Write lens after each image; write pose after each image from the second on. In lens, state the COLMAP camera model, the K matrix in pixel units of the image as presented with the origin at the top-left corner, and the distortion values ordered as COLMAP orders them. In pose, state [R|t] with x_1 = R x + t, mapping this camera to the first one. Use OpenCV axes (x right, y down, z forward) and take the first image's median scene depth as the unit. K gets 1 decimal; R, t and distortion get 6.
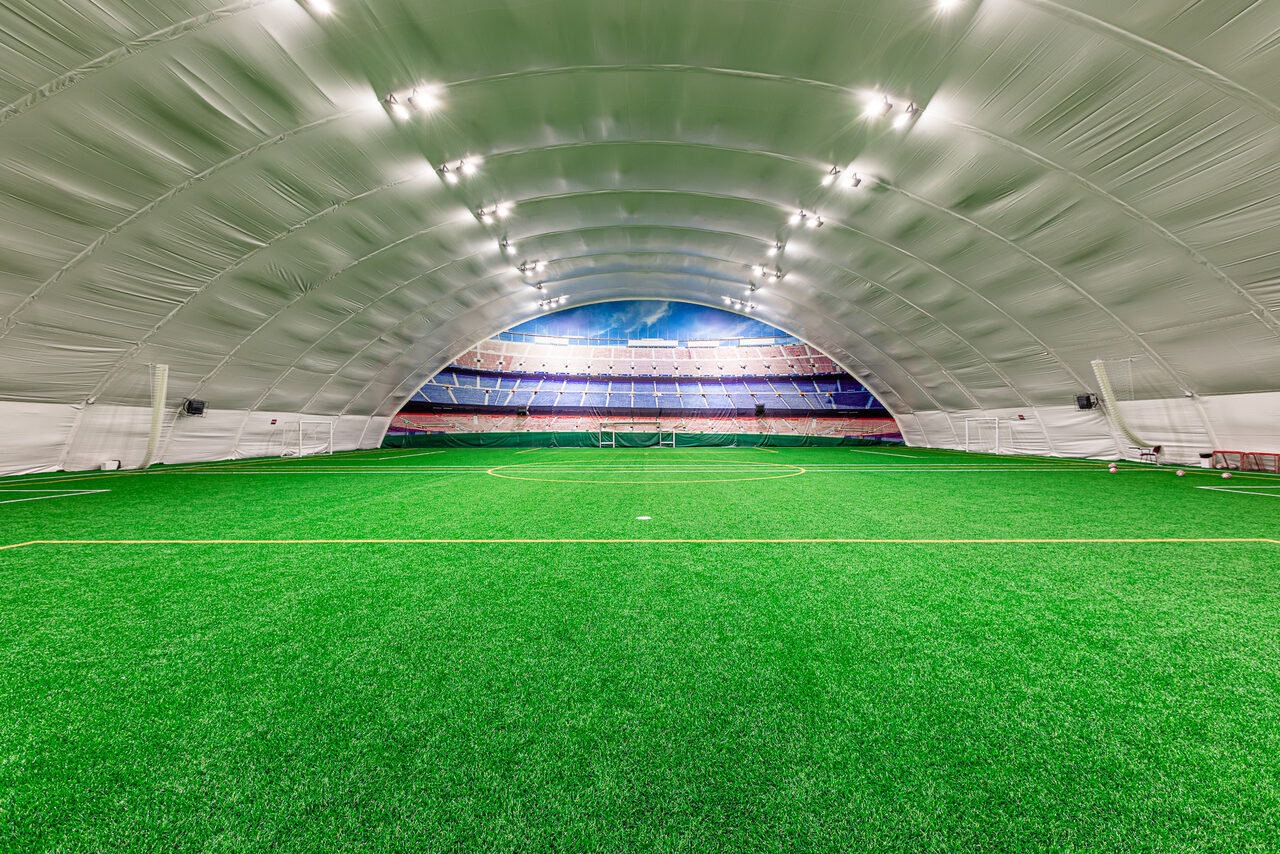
lens RADIAL K [[575.1, 0, 642.6], [0, 575.1, 426.1], [0, 0, 1]] dist [0.001414, 0.000746]
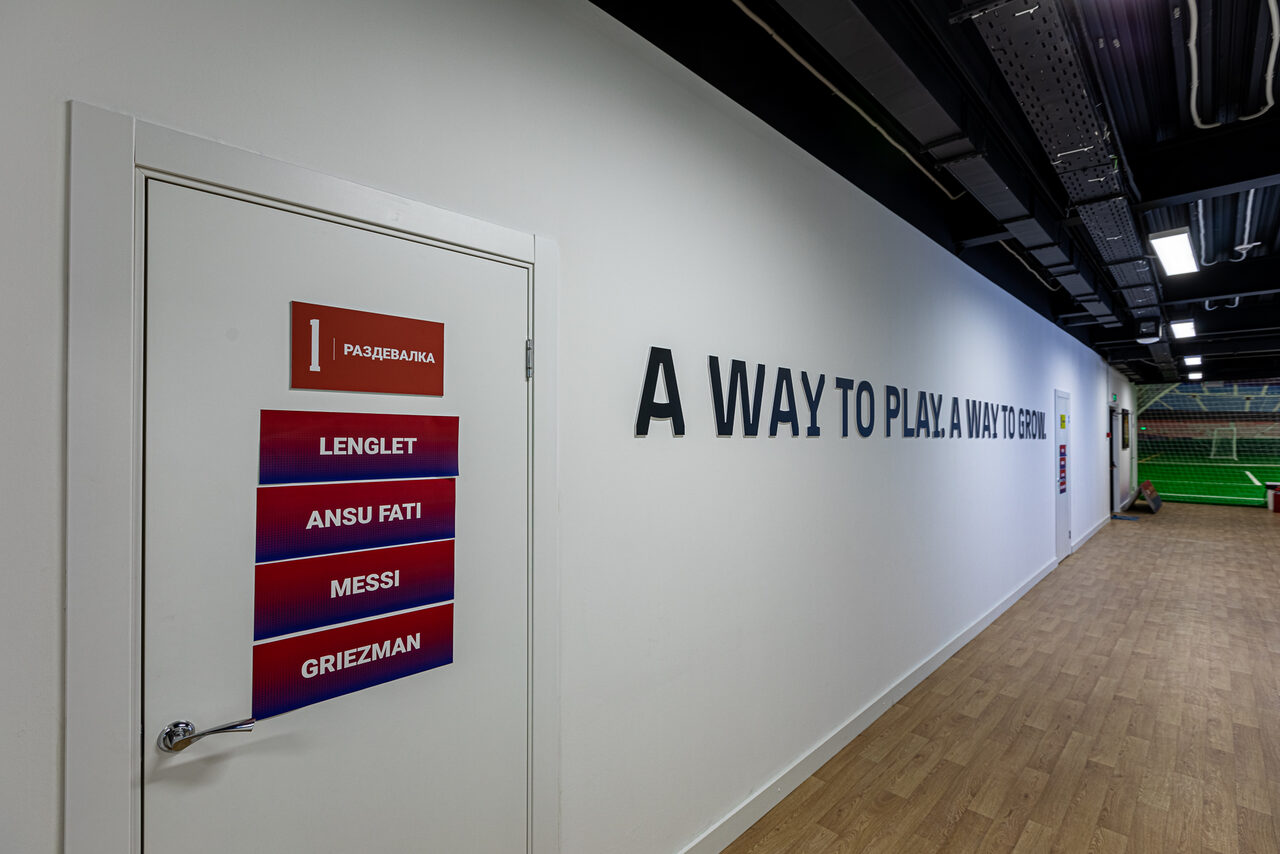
lens RADIAL K [[575.1, 0, 639.4], [0, 575.1, 428.8], [0, 0, 1]] dist [0.001414, 0.000746]
pose [[0.713527, -0.004397, -0.700613, -0.325330], [-0.001678, 0.999967, -0.007985, 0.004154], [0.700625, 0.006873, 0.713496, -0.498824]]
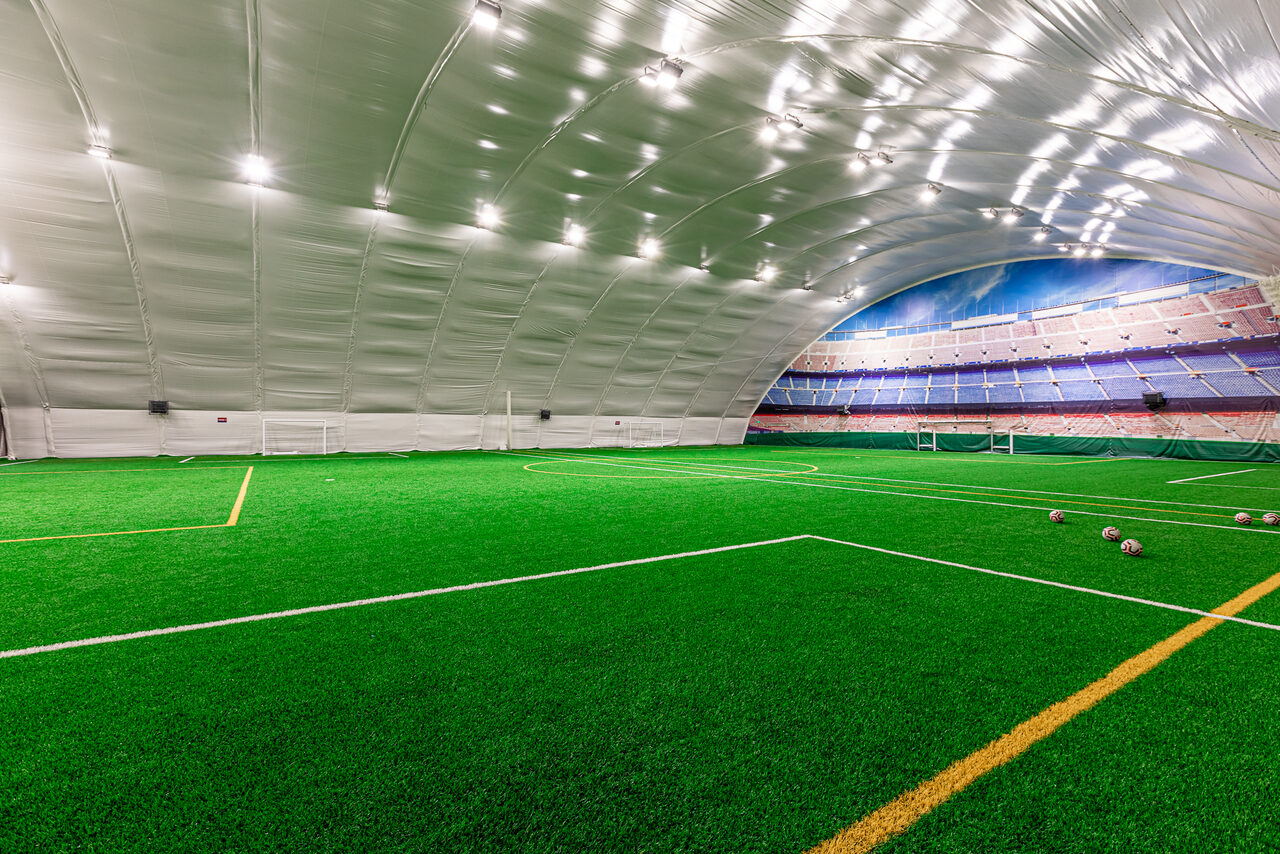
lens RADIAL K [[575.1, 0, 644.6], [0, 575.1, 427.1], [0, 0, 1]] dist [0.001414, 0.000746]
pose [[0.561136, 0.002379, -0.827720, 0.414094], [0.000318, 0.999995, 0.003090, -0.001000], [0.827723, -0.001998, 0.561133, 0.167653]]
